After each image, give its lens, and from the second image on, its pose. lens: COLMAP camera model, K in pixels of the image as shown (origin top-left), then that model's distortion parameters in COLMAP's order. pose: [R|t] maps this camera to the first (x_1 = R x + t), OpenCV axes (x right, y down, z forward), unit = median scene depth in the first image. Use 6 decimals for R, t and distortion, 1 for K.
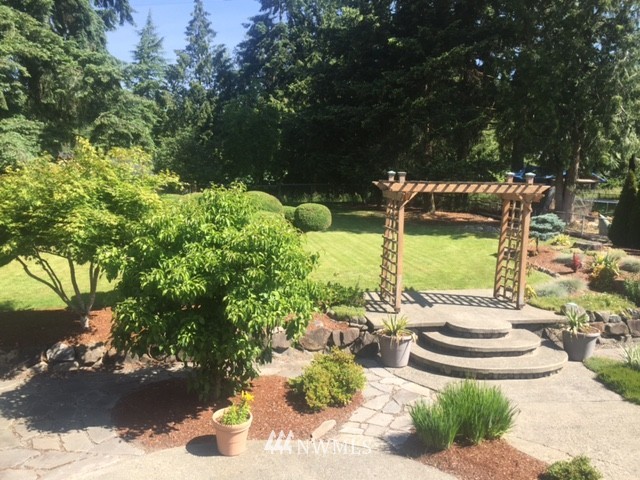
lens RADIAL K [[531.7, 0, 320.0], [0, 531.7, 240.0], [0, 0, 1]] dist [0.079445, -0.117505]
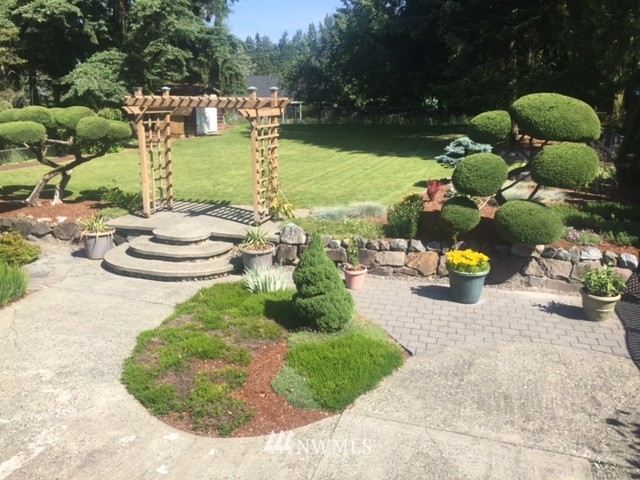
lens RADIAL K [[531.7, 0, 320.0], [0, 531.7, 240.0], [0, 0, 1]] dist [0.079445, -0.117505]
pose [[0.892791, 0.103773, -0.438356, 0.485371], [-0.038379, 0.987088, 0.155510, -0.005862], [0.448834, -0.122014, 0.885246, 0.063770]]
